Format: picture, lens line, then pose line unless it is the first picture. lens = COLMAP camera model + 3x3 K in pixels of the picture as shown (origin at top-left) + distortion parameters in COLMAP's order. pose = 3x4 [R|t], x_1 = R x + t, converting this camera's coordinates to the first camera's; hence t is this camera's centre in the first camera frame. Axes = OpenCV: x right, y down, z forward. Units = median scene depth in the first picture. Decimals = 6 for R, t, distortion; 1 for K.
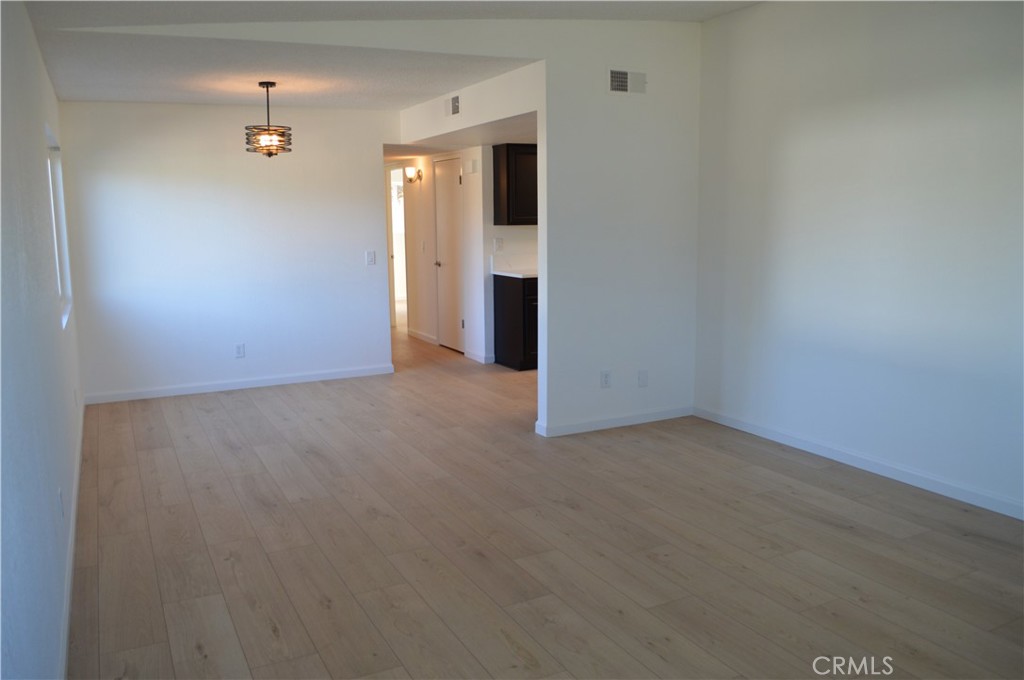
lens RADIAL K [[815.8, 0, 510.1], [0, 815.8, 342.0], [0, 0, 1]] dist [-0.076874, 0.009024]
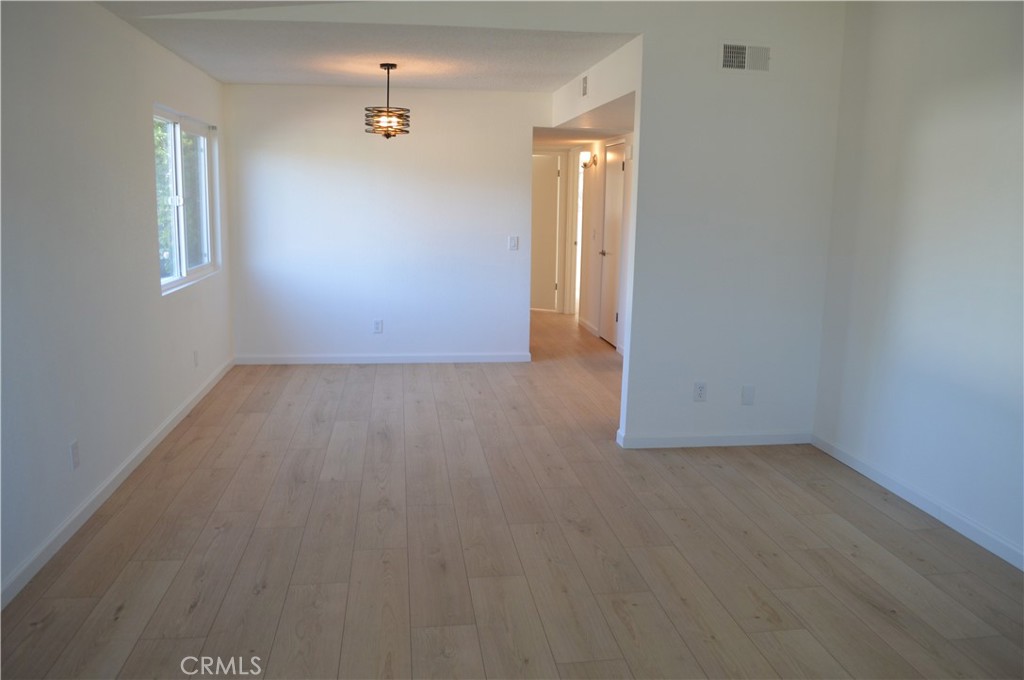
lens RADIAL K [[815.8, 0, 512.2], [0, 815.8, 336.8], [0, 0, 1]] dist [-0.076874, 0.009024]
pose [[0.945021, 0.085095, -0.315745, 0.194457], [-0.081565, 0.996369, 0.024403, -0.019079], [0.316675, 0.002693, 0.948530, 0.087331]]
